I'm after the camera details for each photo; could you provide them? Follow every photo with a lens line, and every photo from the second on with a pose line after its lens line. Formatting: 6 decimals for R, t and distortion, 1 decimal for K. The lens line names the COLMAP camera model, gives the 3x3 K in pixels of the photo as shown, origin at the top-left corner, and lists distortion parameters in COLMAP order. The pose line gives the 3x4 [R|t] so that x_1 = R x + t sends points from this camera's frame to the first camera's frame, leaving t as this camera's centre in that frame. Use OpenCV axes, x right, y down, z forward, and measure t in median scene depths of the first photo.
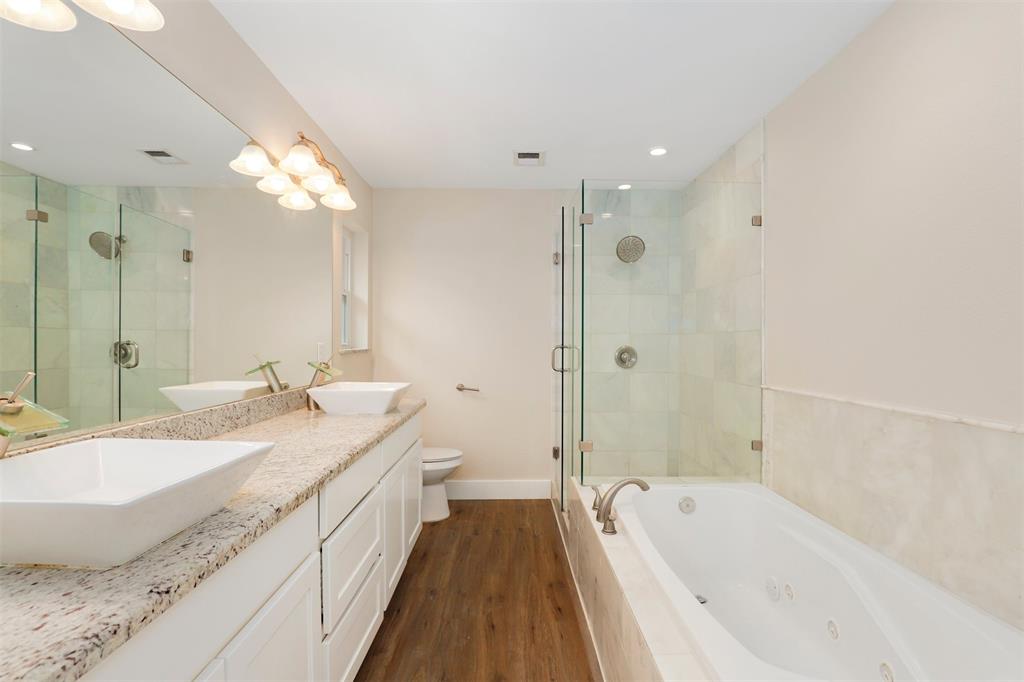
lens RADIAL K [[485.2, 0, 511.5], [0, 485.2, 340.2], [0, 0, 1]] dist [-0.030931, 0.006475]
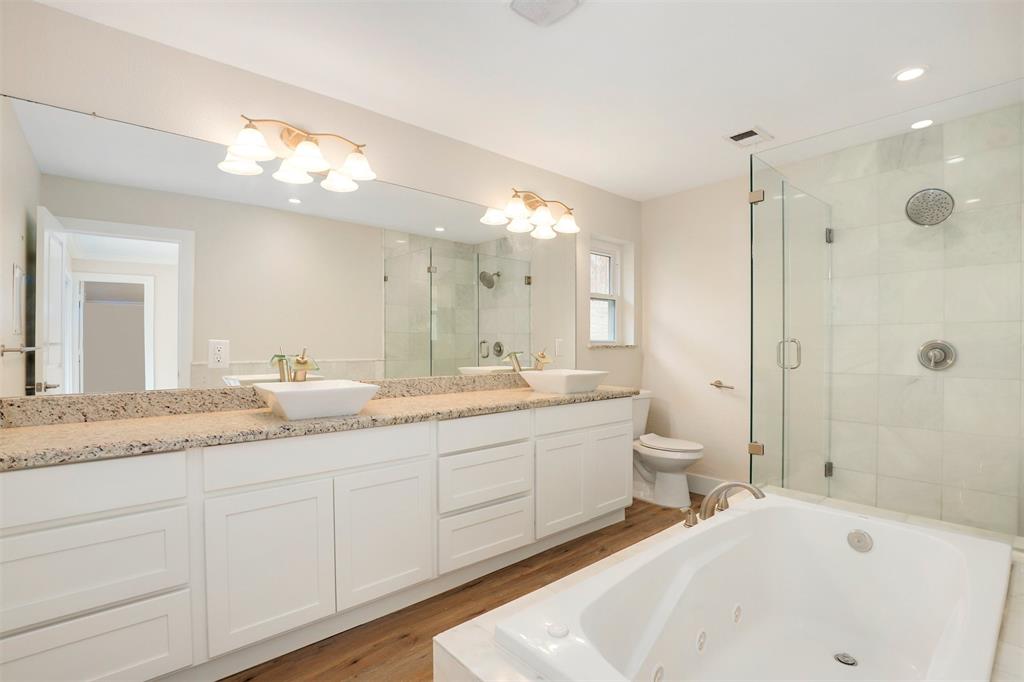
lens RADIAL K [[478.9, 0, 508.0], [0, 478.9, 343.8], [0, 0, 1]] dist [-0.024934, 0.006227]
pose [[0.637349, -0.007832, -0.770536, 0.571229], [0.005983, 0.999969, -0.005215, 0.026691], [0.770552, -0.001287, 0.637375, 0.083368]]
